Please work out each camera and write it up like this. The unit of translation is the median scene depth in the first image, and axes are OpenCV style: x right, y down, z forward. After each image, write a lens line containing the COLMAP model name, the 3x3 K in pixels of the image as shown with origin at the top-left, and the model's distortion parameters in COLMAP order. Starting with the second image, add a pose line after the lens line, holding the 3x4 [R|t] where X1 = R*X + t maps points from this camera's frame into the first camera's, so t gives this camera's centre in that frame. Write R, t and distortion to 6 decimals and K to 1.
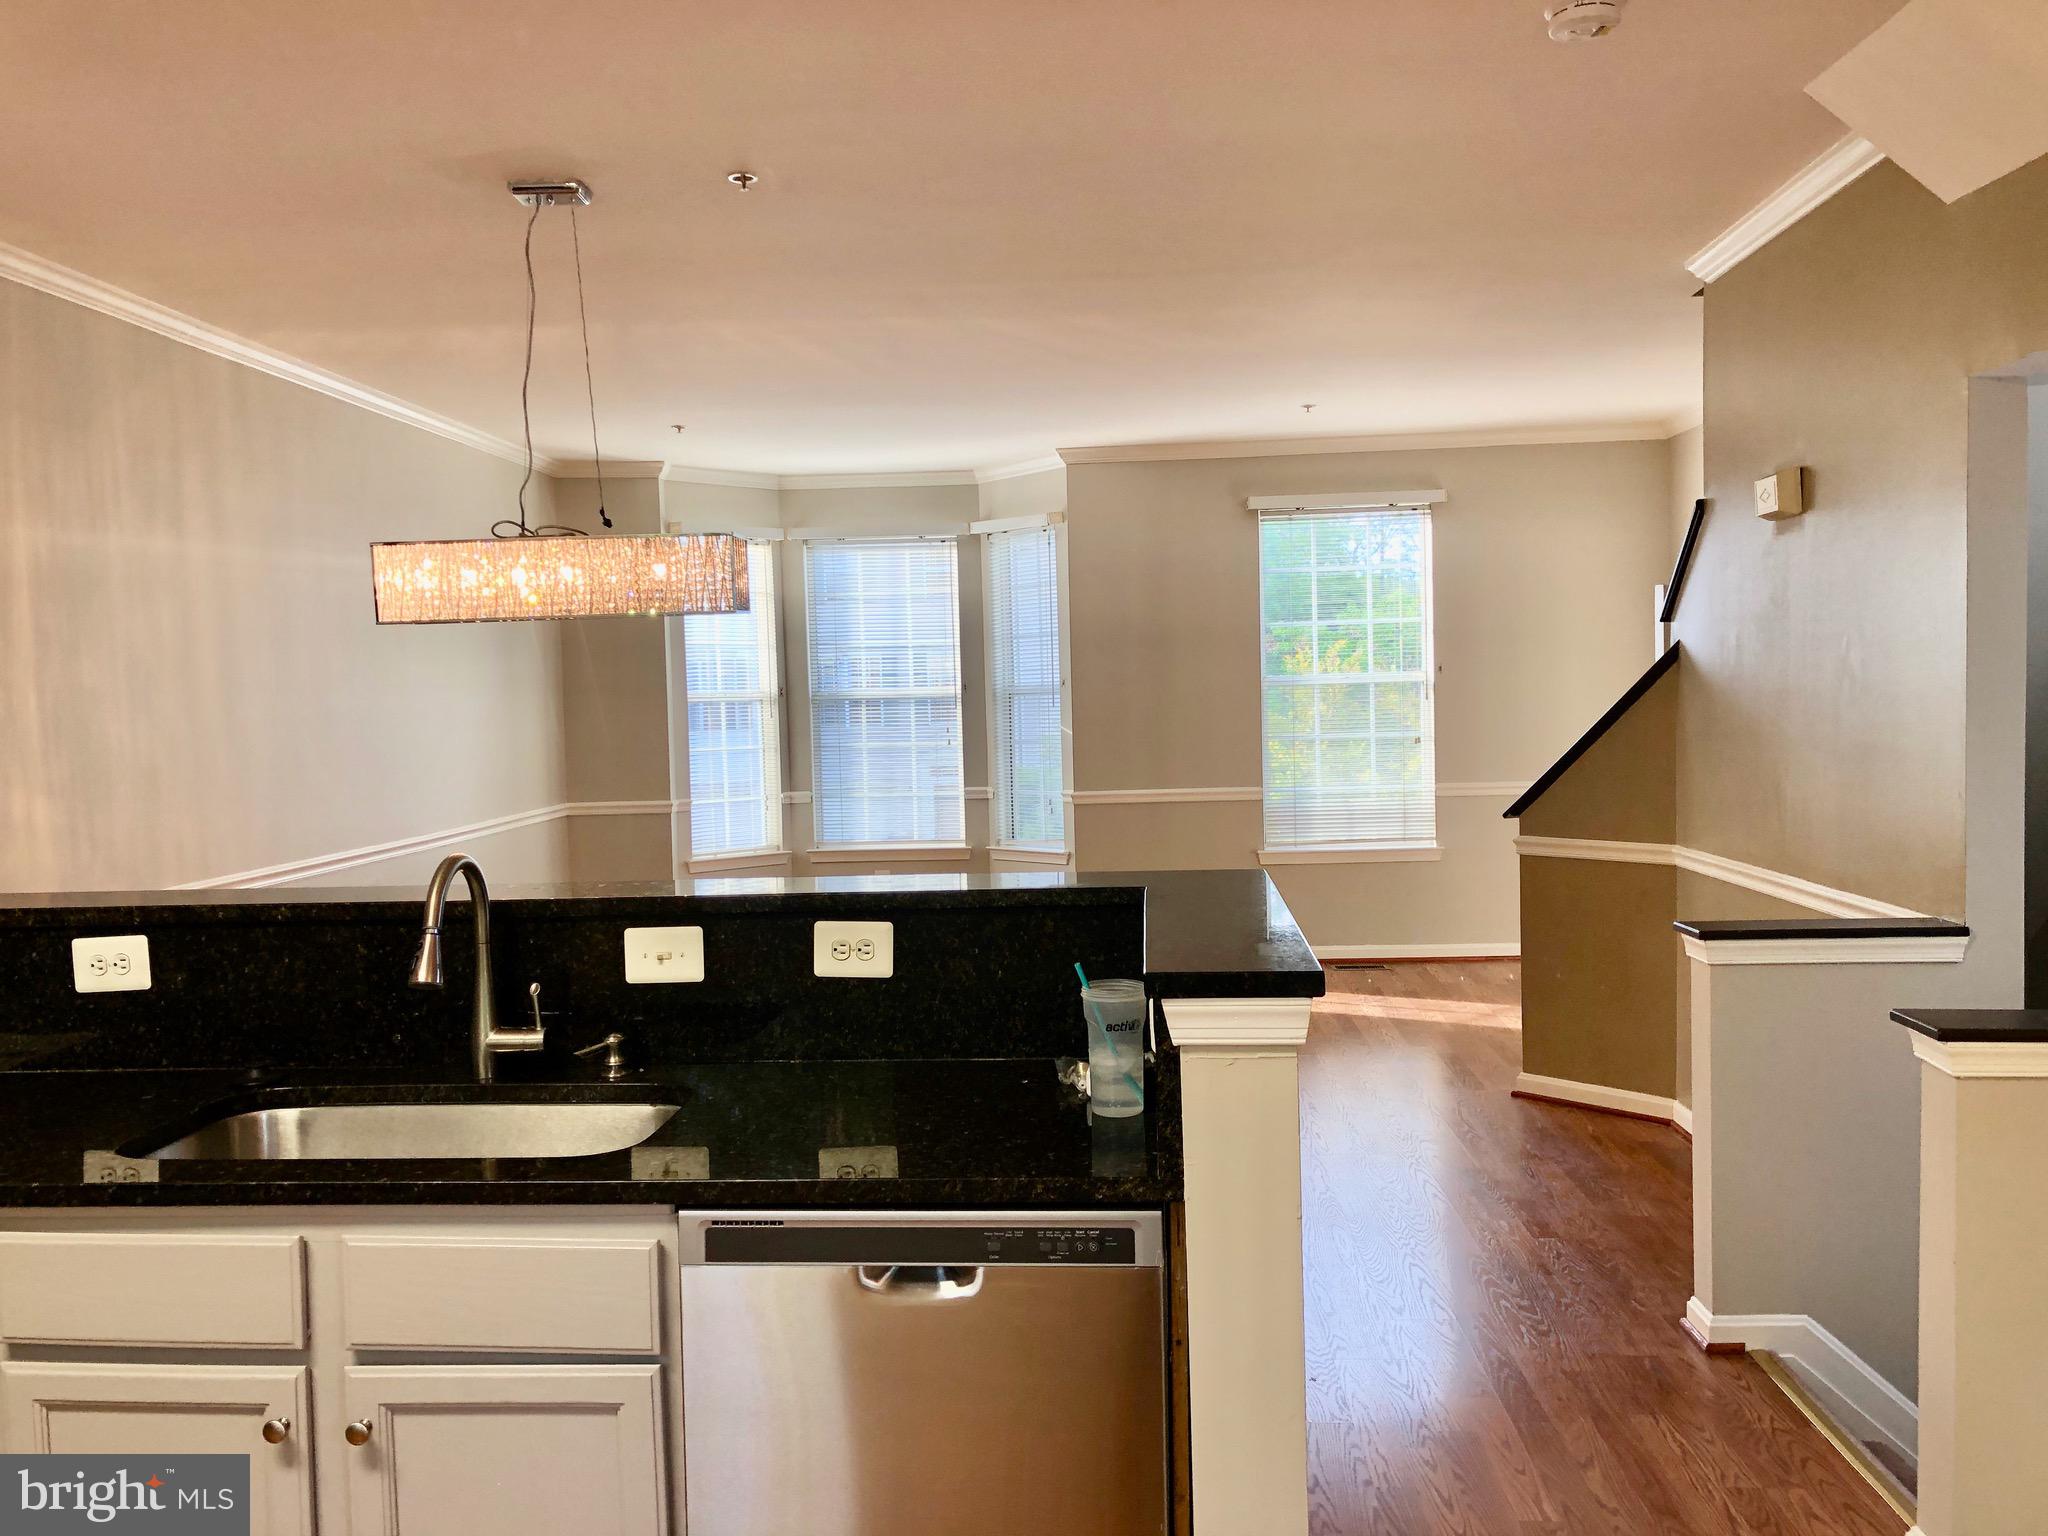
lens RADIAL K [[1693.5, 0, 1015.6], [0, 1693.5, 785.8], [0, 0, 1]] dist [0.048748, -0.062328]
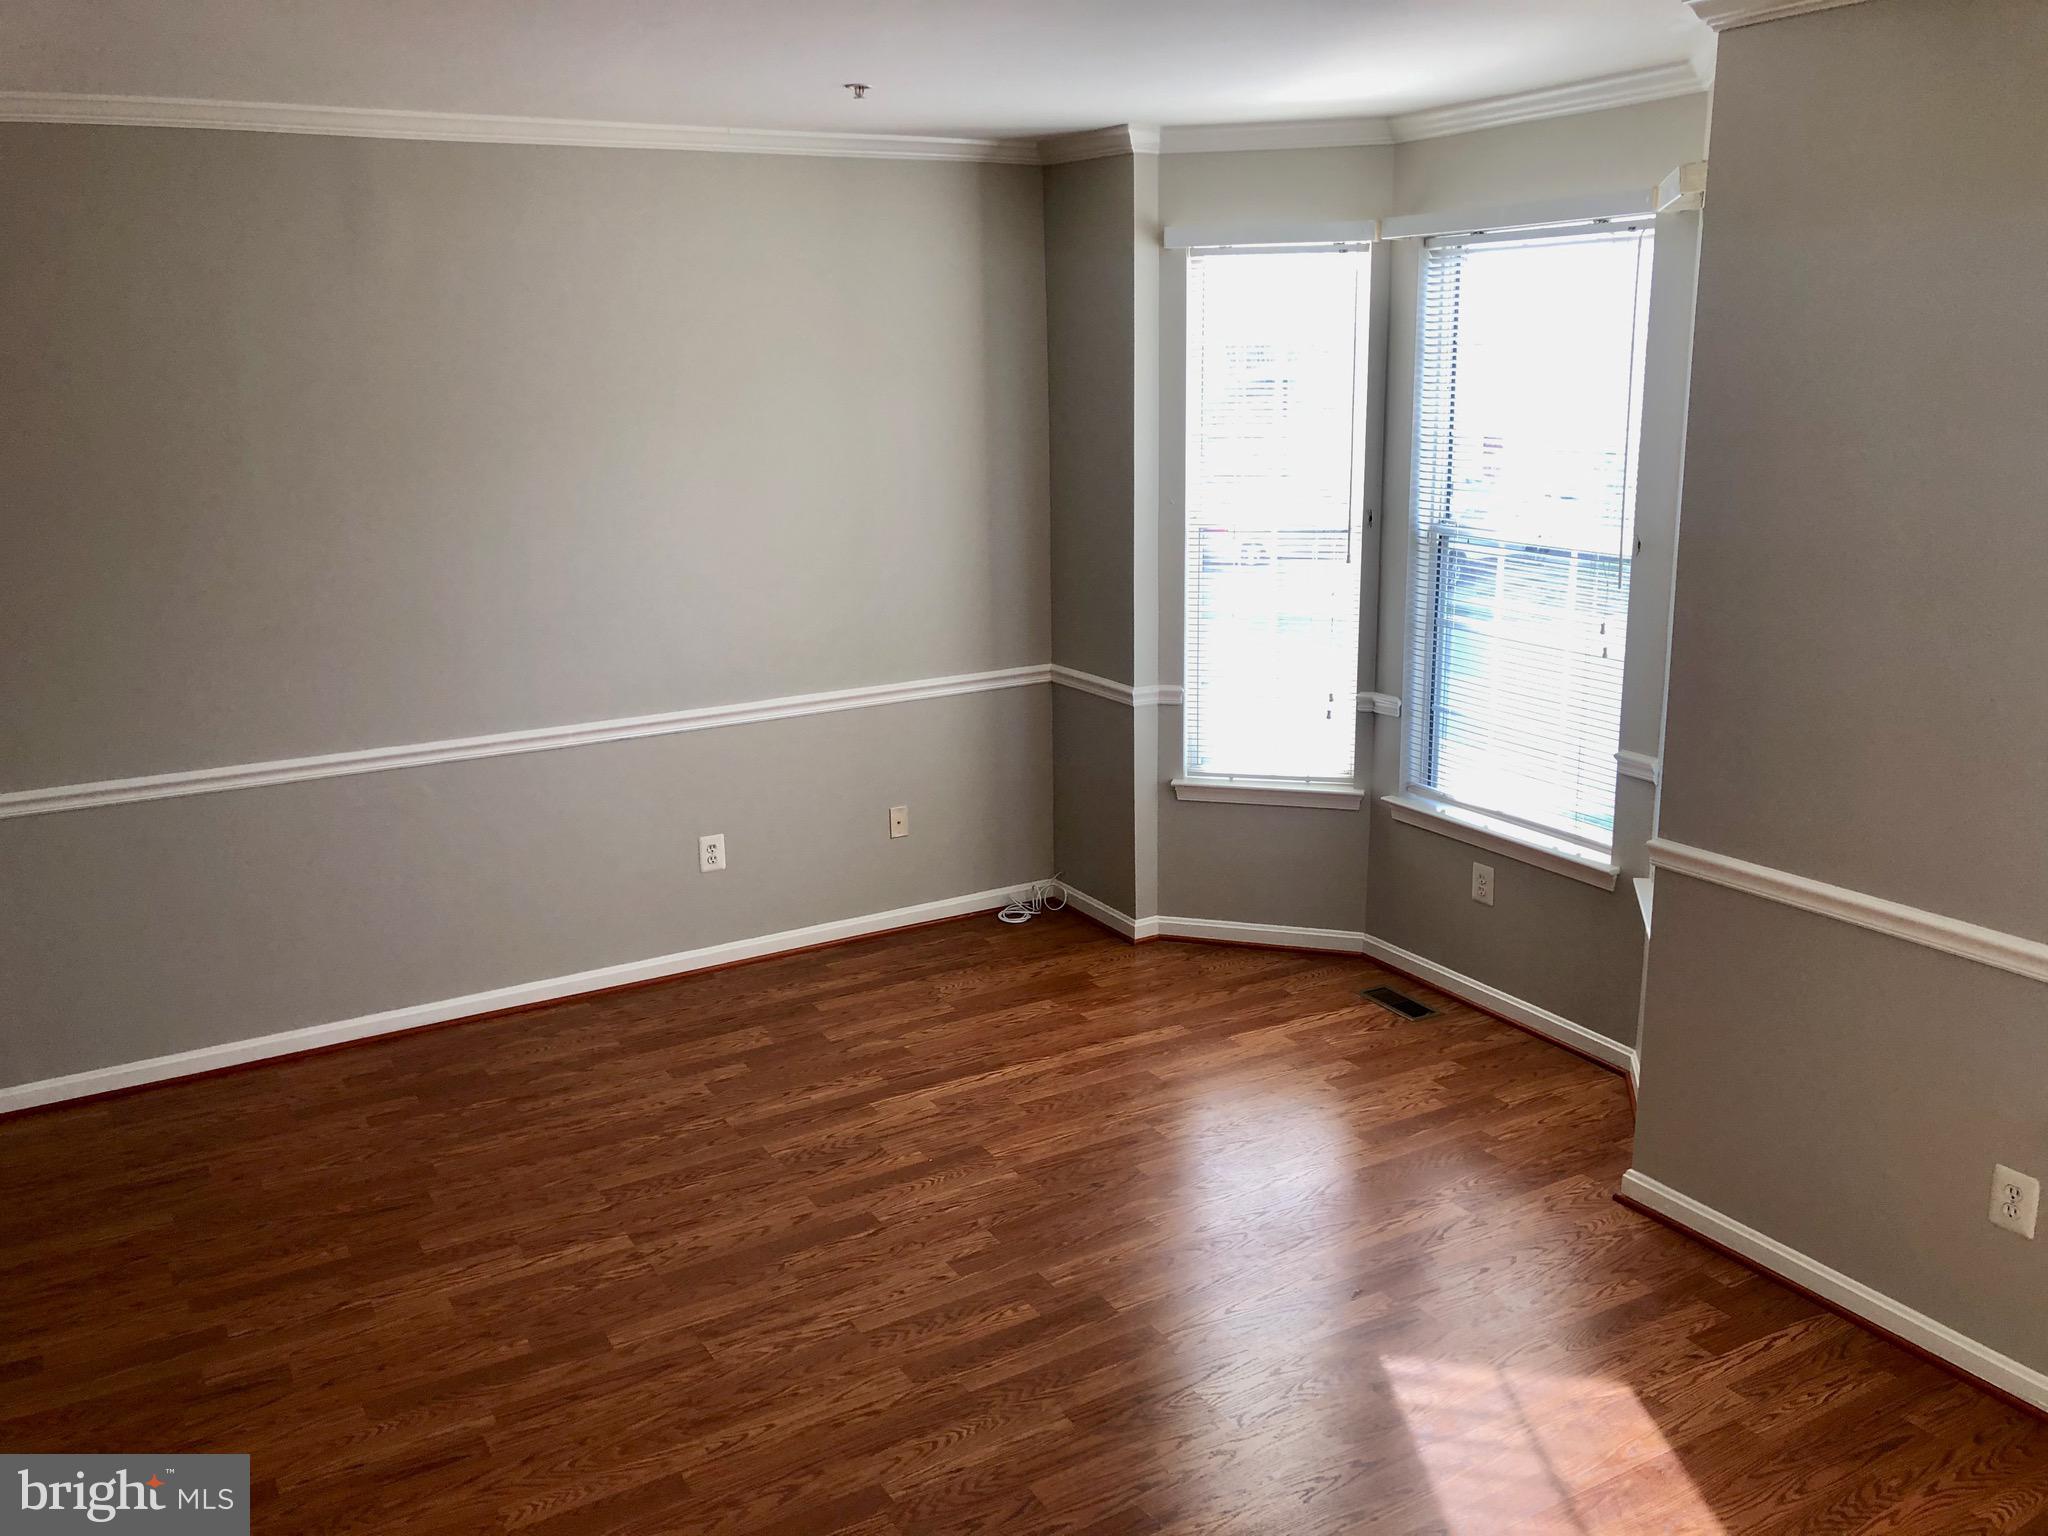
lens RADIAL K [[1693.5, 0, 1020.9], [0, 1693.5, 761.3], [0, 0, 1]] dist [0.048748, -0.062328]
pose [[0.533085, 0.218040, -0.817483, 0.283734], [-0.041488, 0.971796, 0.232144, -0.104161], [0.845044, -0.089837, 0.527096, 0.599771]]
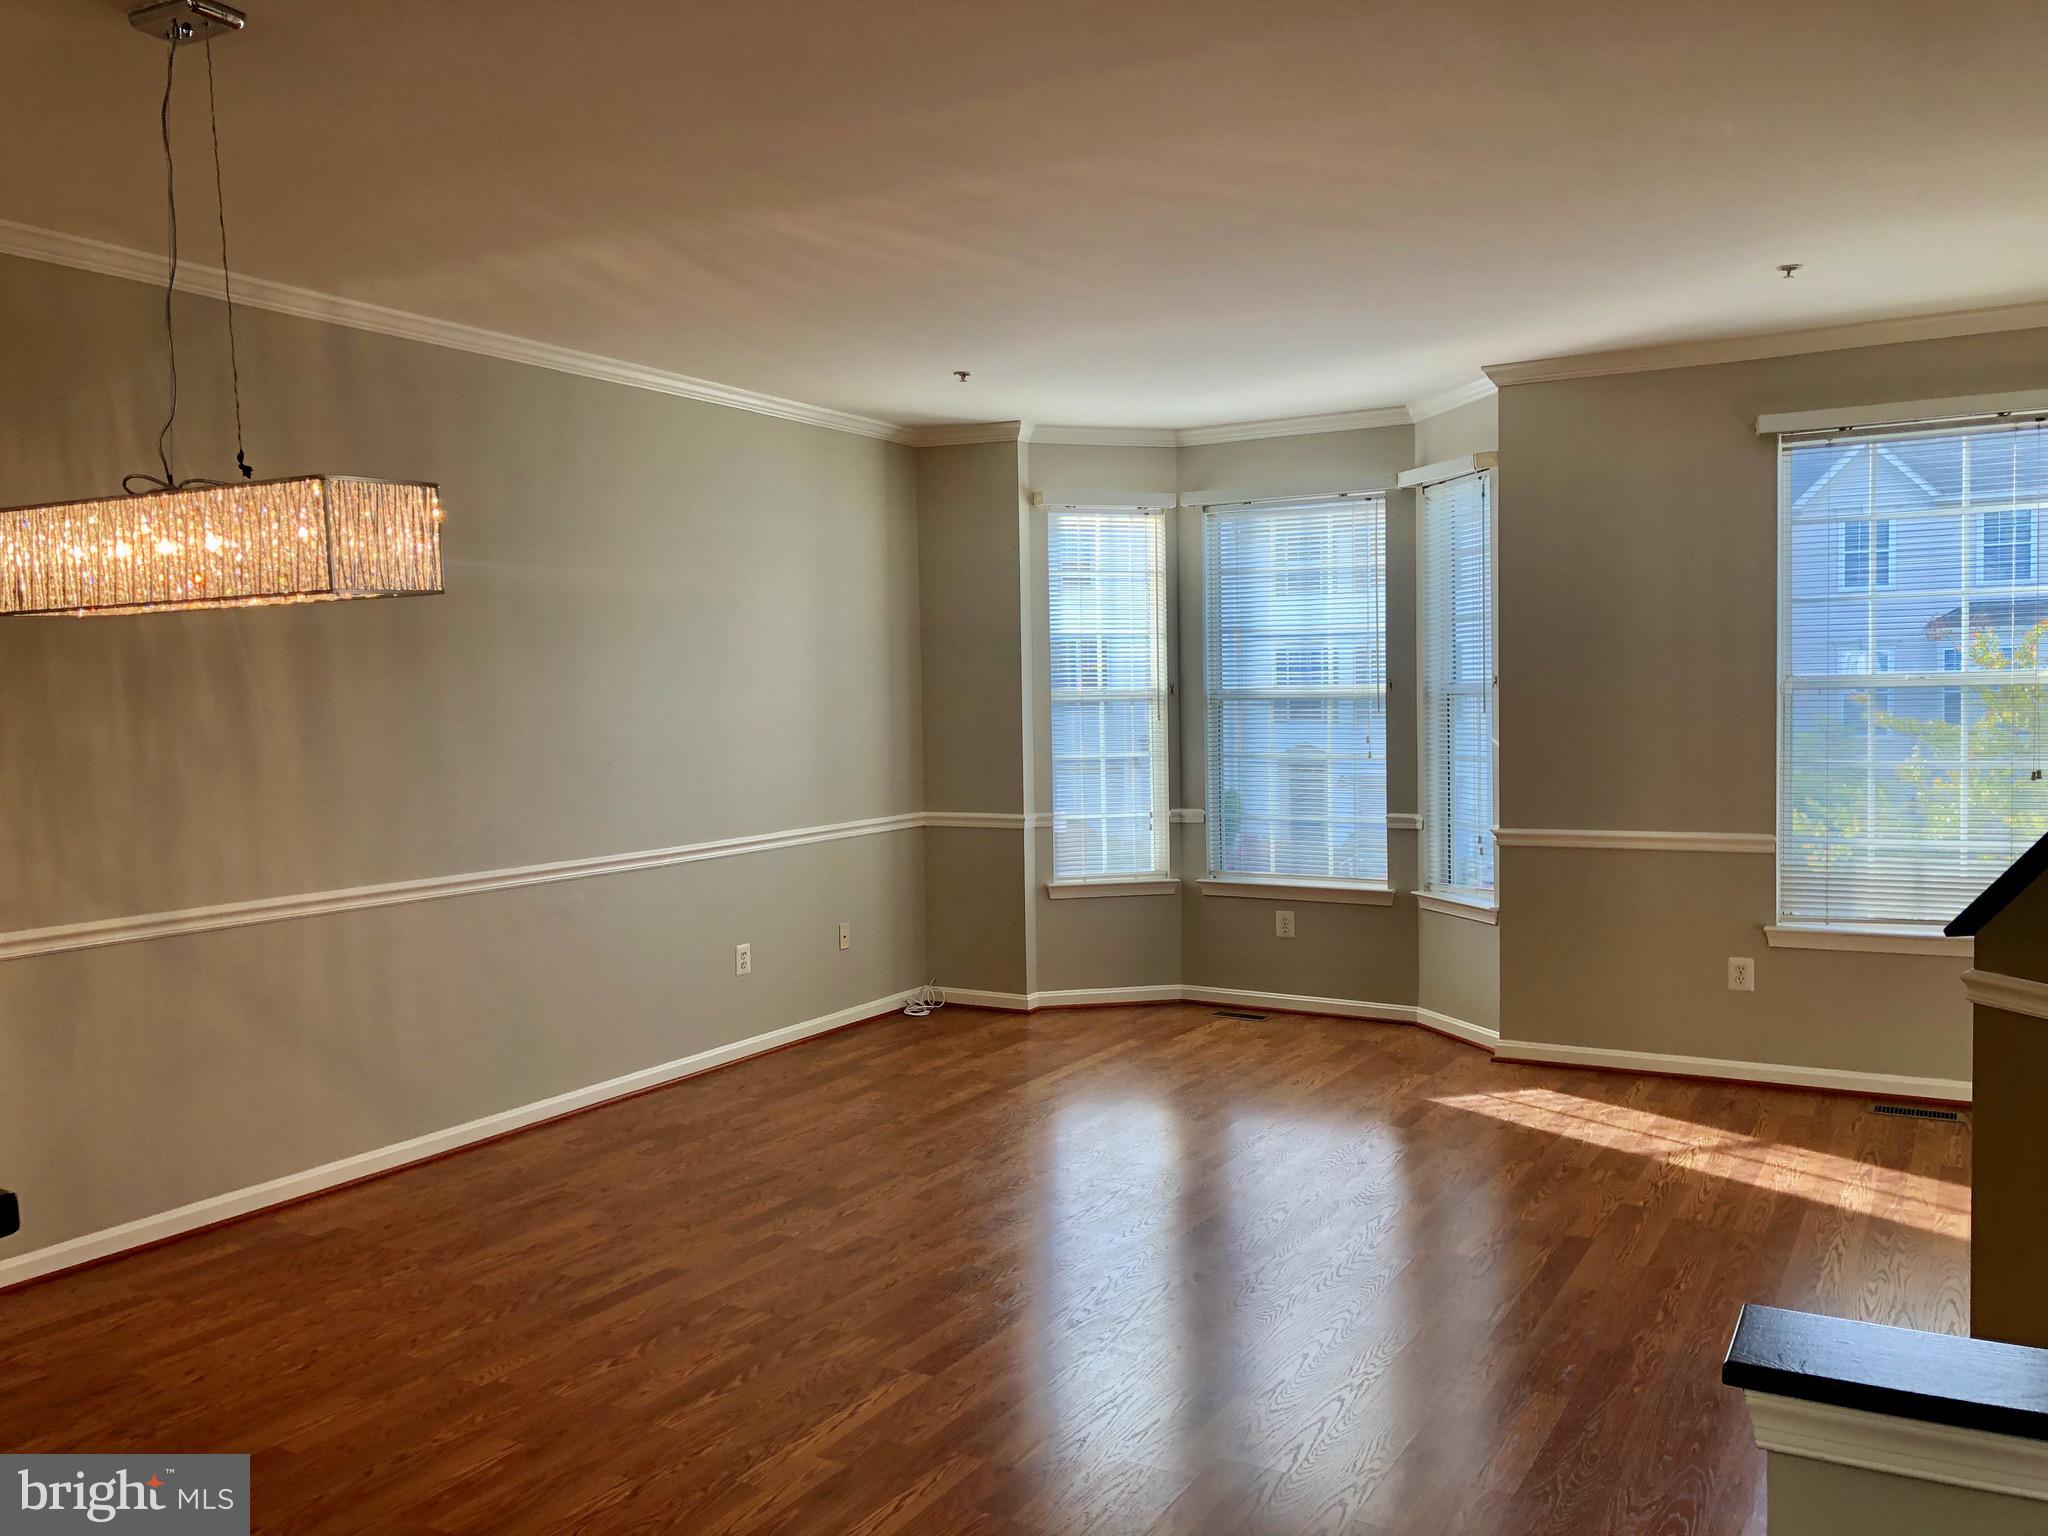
lens RADIAL K [[1693.5, 0, 1019.9], [0, 1693.5, 755.4], [0, 0, 1]] dist [0.048748, -0.062328]
pose [[0.889604, 0.029200, -0.455799, 0.176617], [-0.033035, 0.999454, -0.000447, -0.019971], [0.455537, 0.015455, 0.890083, 0.228304]]
